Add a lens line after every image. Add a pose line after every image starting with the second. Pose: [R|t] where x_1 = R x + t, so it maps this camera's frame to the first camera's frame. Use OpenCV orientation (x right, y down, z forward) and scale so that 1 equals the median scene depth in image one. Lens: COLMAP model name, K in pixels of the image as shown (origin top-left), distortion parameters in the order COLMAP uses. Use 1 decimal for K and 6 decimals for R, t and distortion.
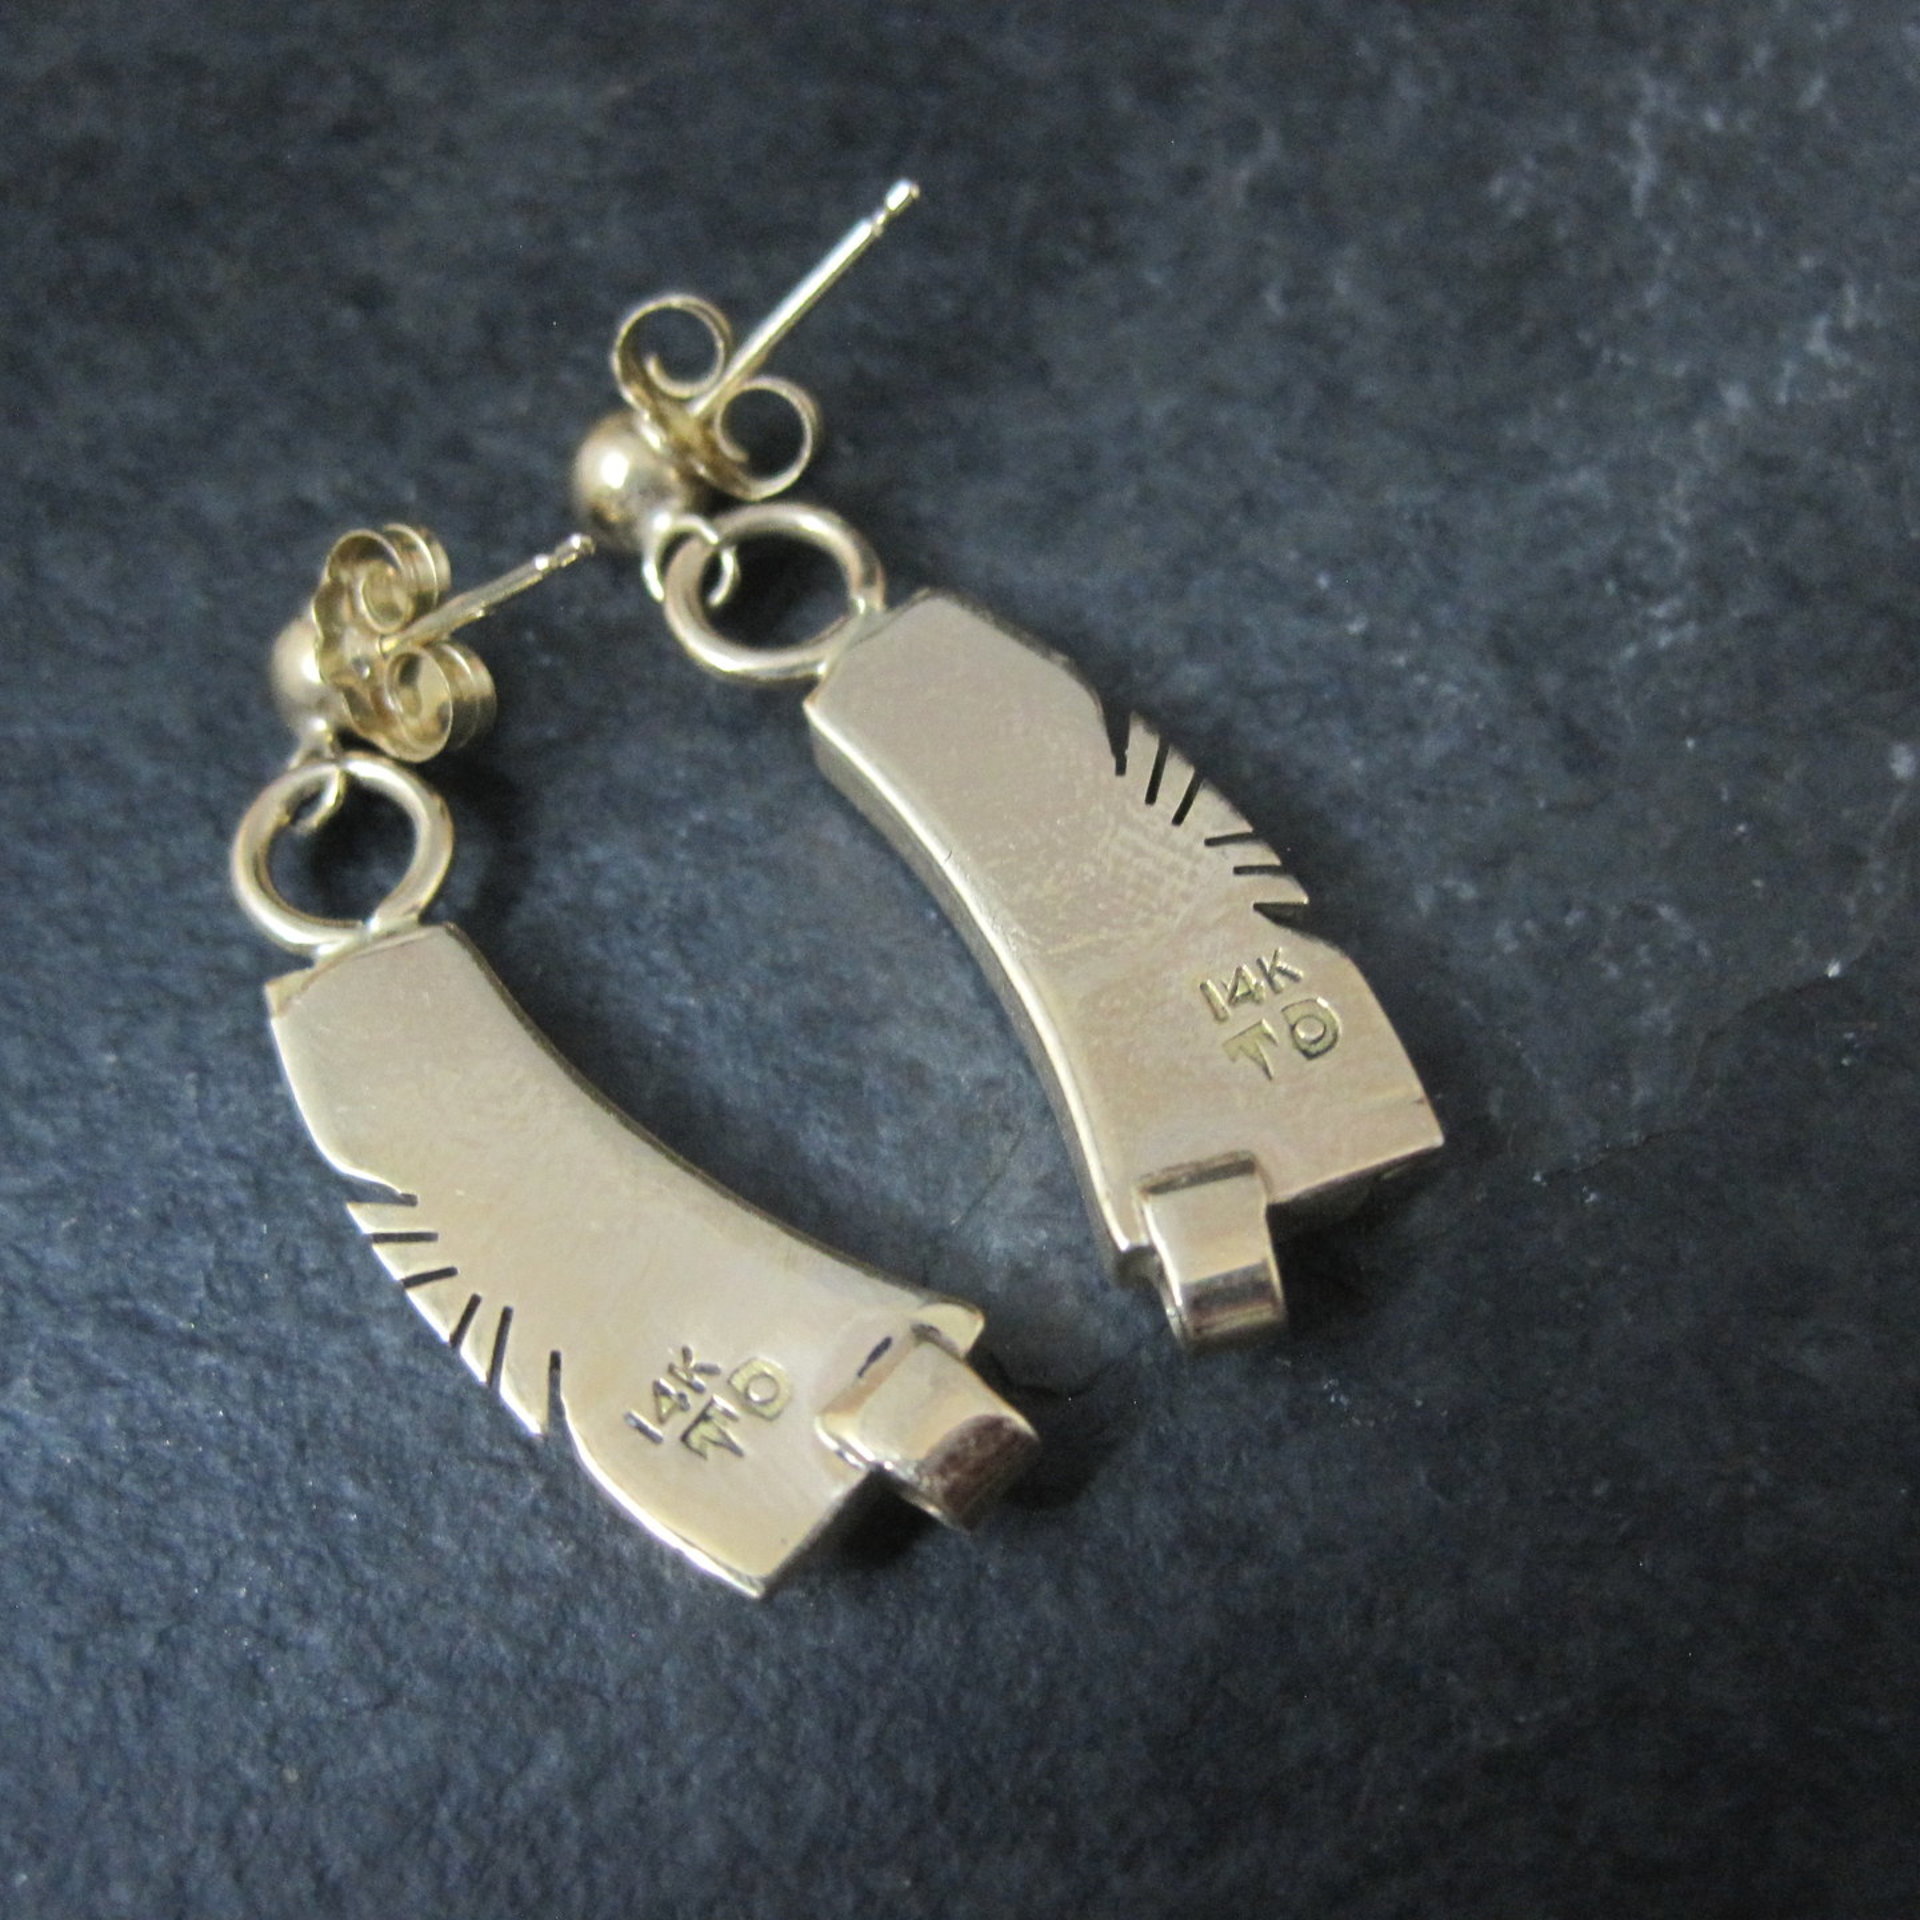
lens RADIAL K [[2685.5, 0, 960.0], [0, 2685.5, 960.0], [0, 0, 1]] dist [-0.190852, 0.100671]
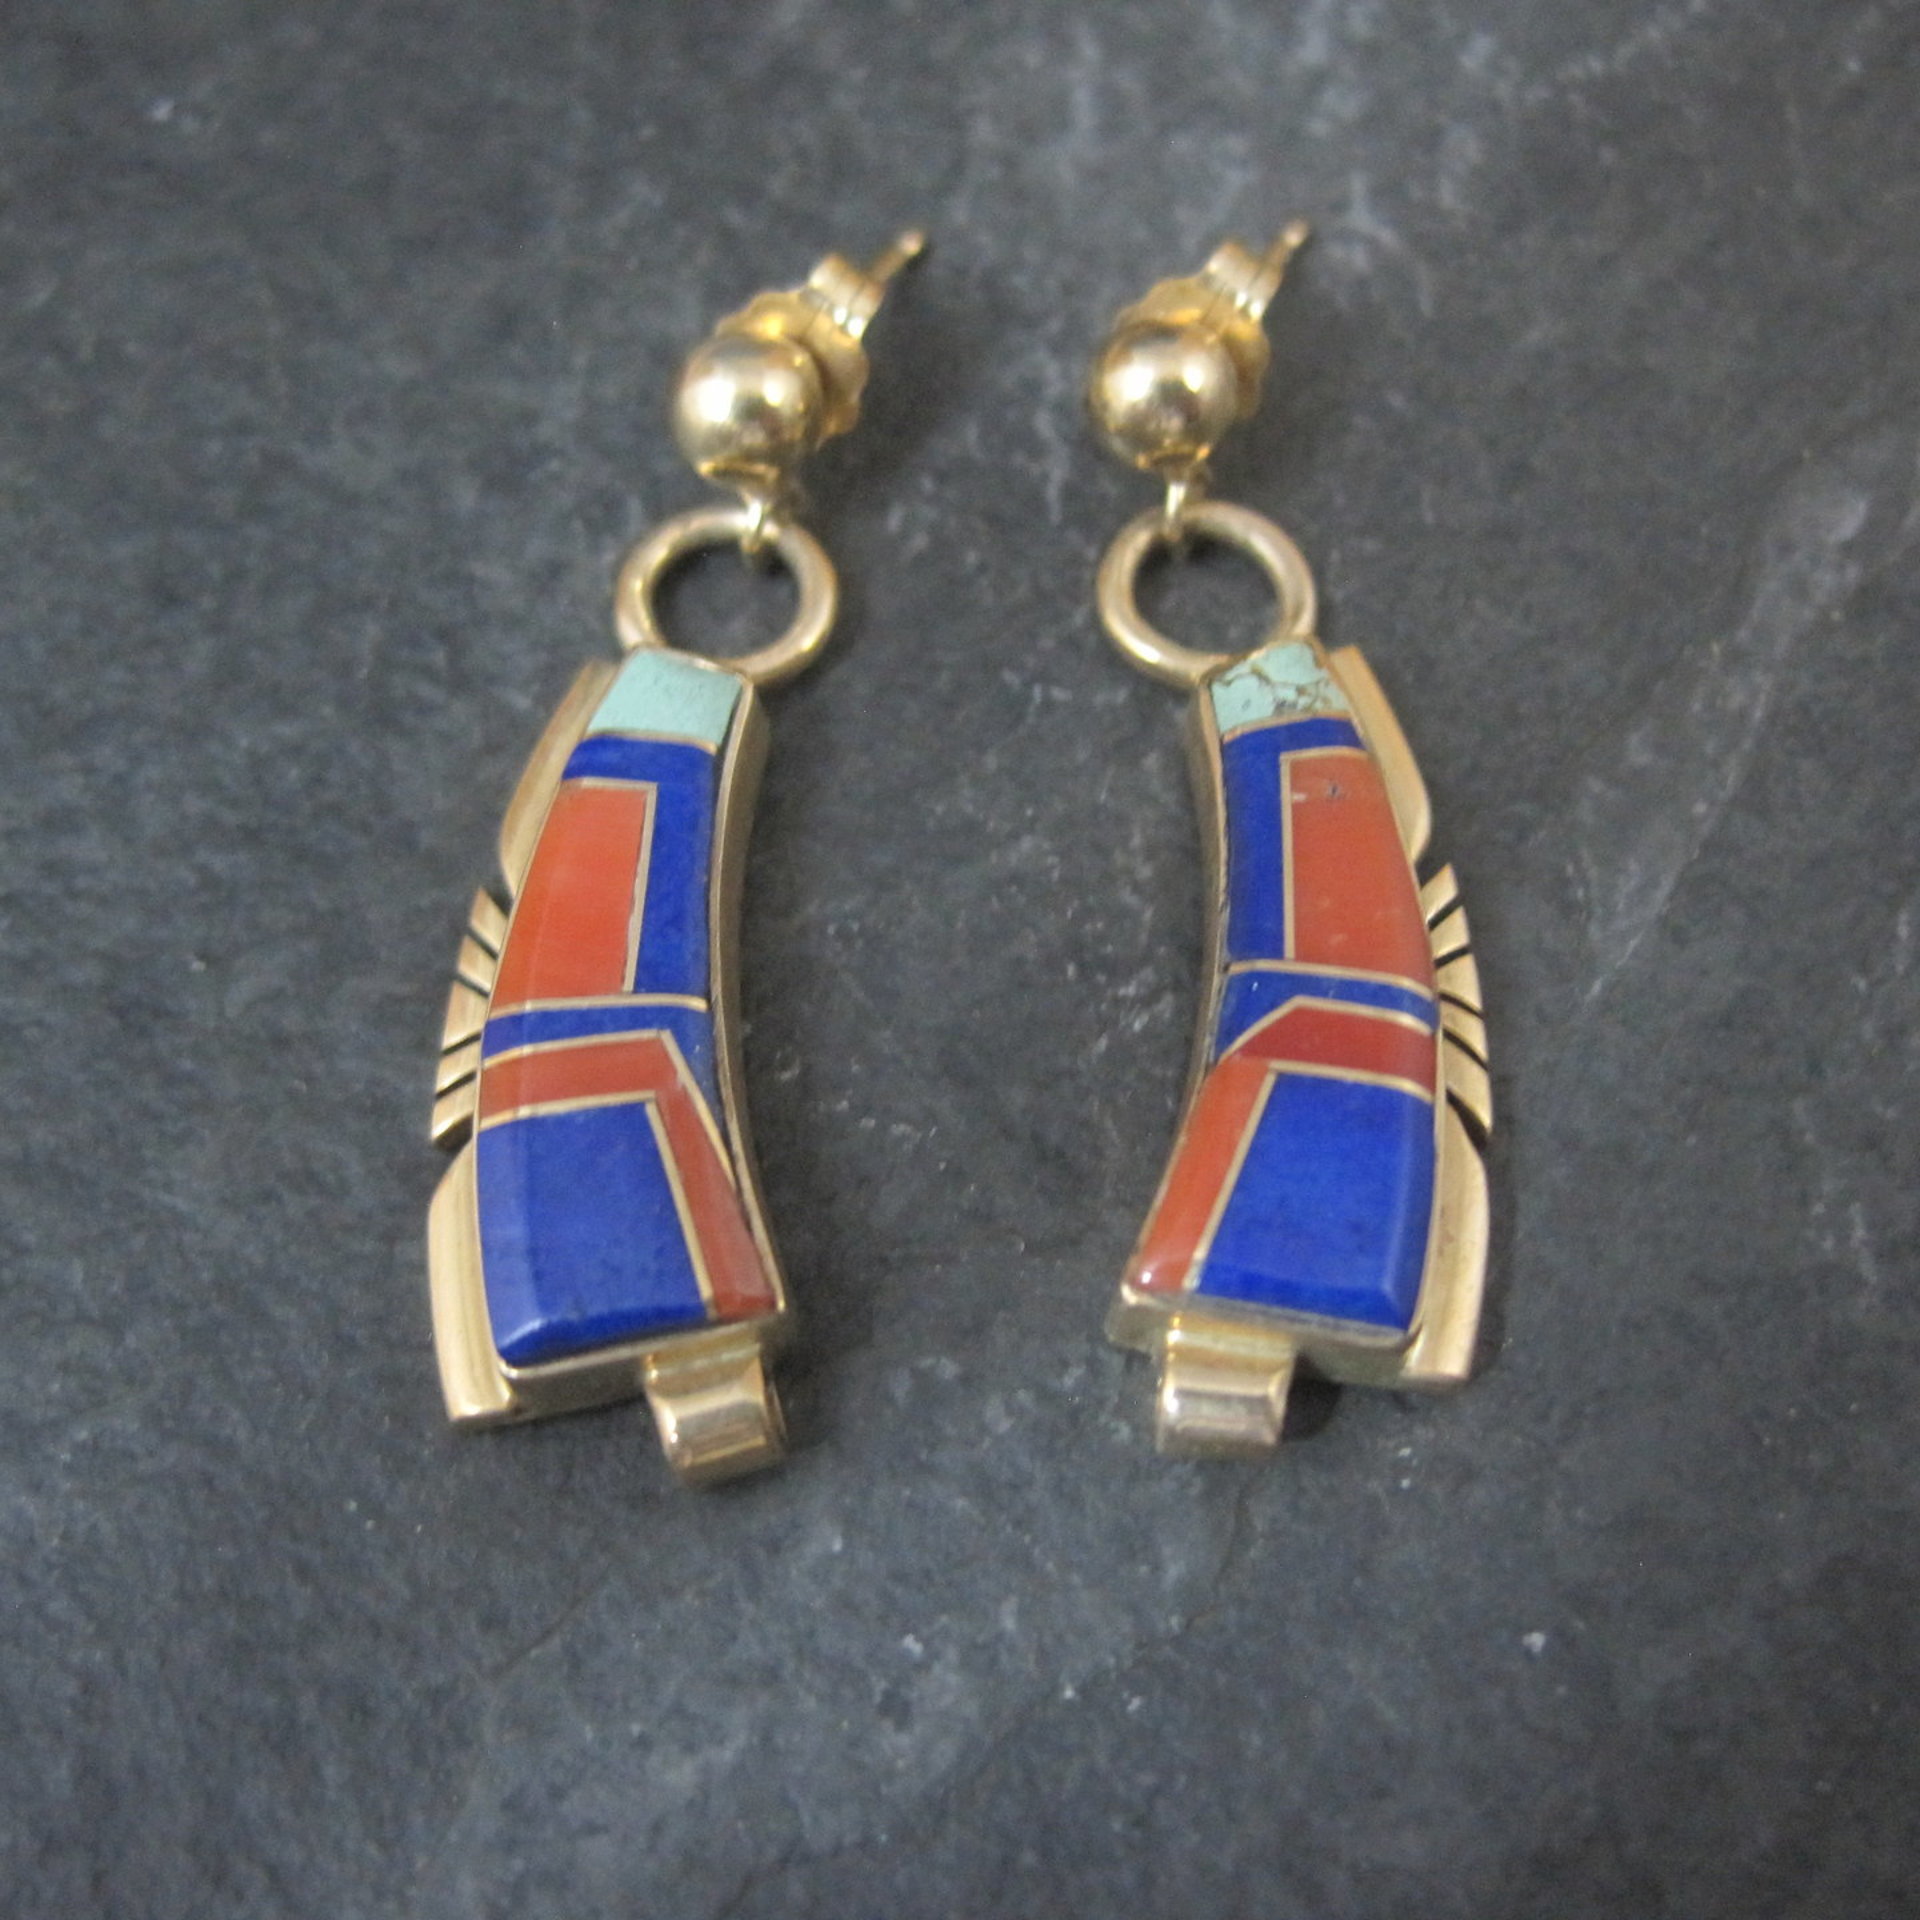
lens RADIAL K [[2685.5, 0, 960.0], [0, 2685.5, 960.0], [0, 0, 1]] dist [-0.190852, 0.100671]
pose [[0.982328, -0.175963, 0.063790, 0.167230], [0.178381, 0.983361, -0.034383, -0.131483], [-0.056678, 0.045154, 0.997371, 0.117938]]
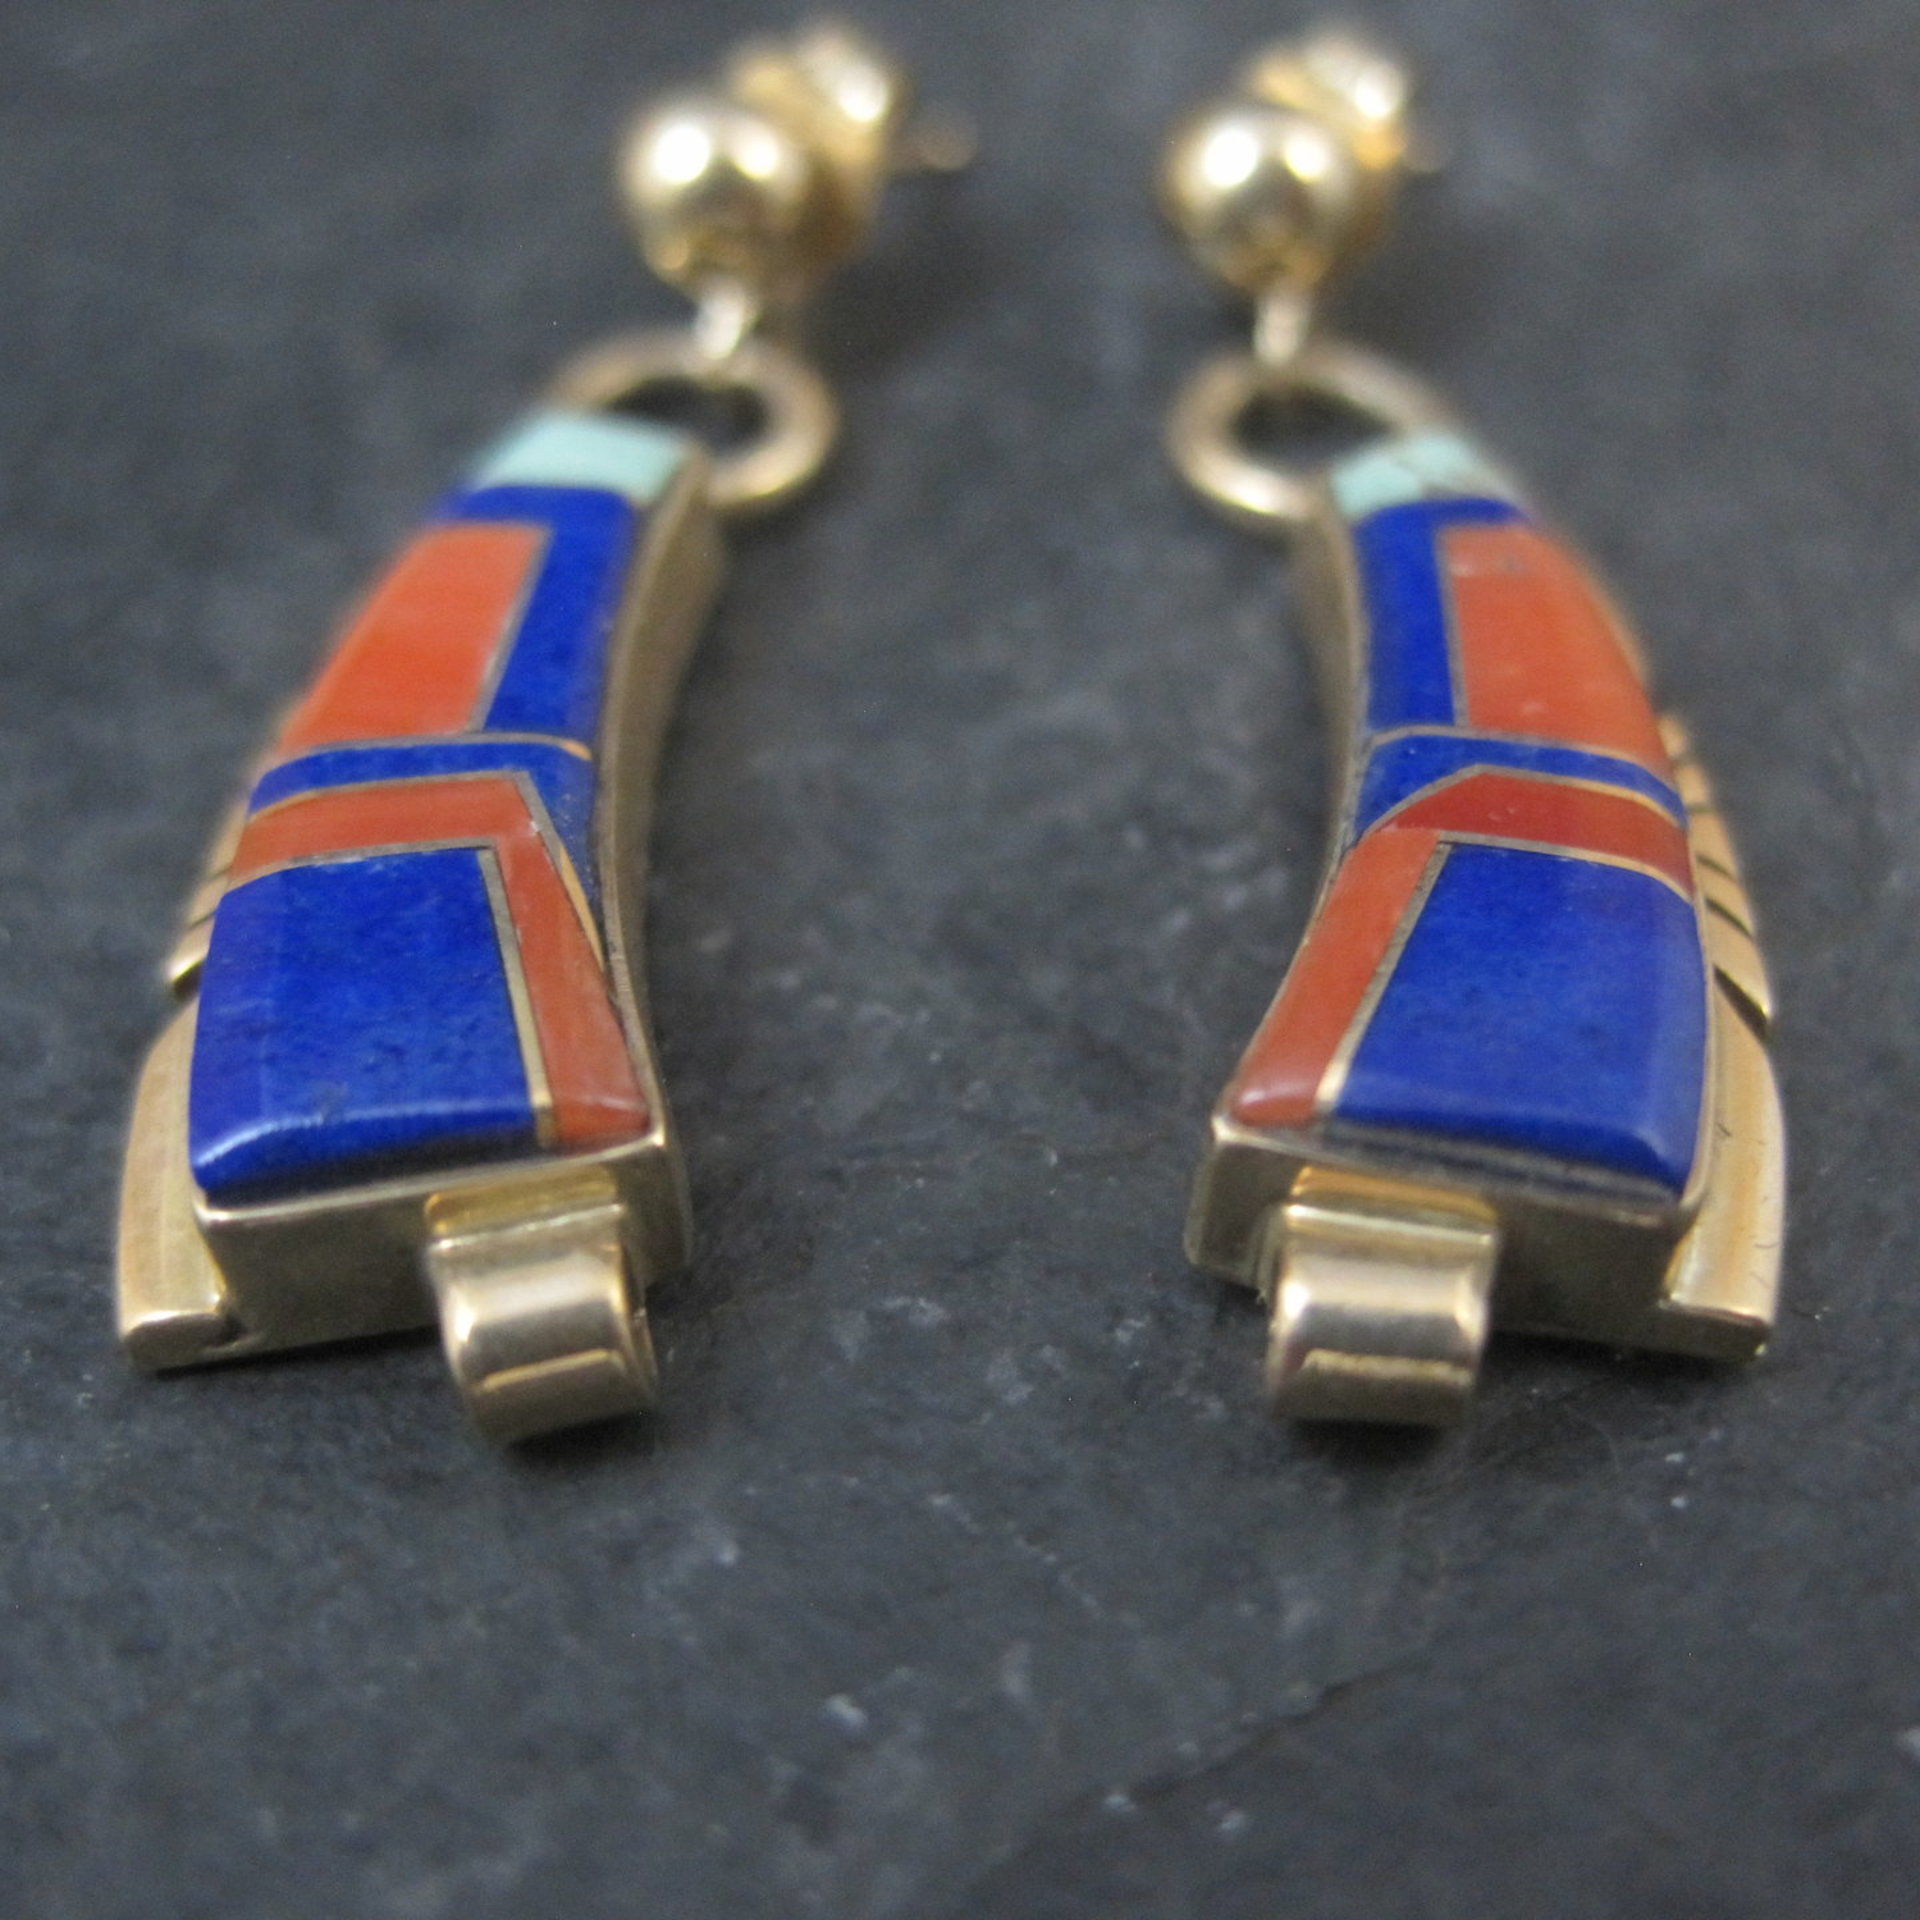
lens RADIAL K [[2685.5, 0, 960.0], [0, 2685.5, 960.0], [0, 0, 1]] dist [-0.190852, 0.100671]
pose [[0.988720, -0.116490, 0.094147, 0.158734], [0.142576, 0.924567, -0.353339, 0.105403], [-0.045885, 0.362776, 0.930746, 0.480755]]
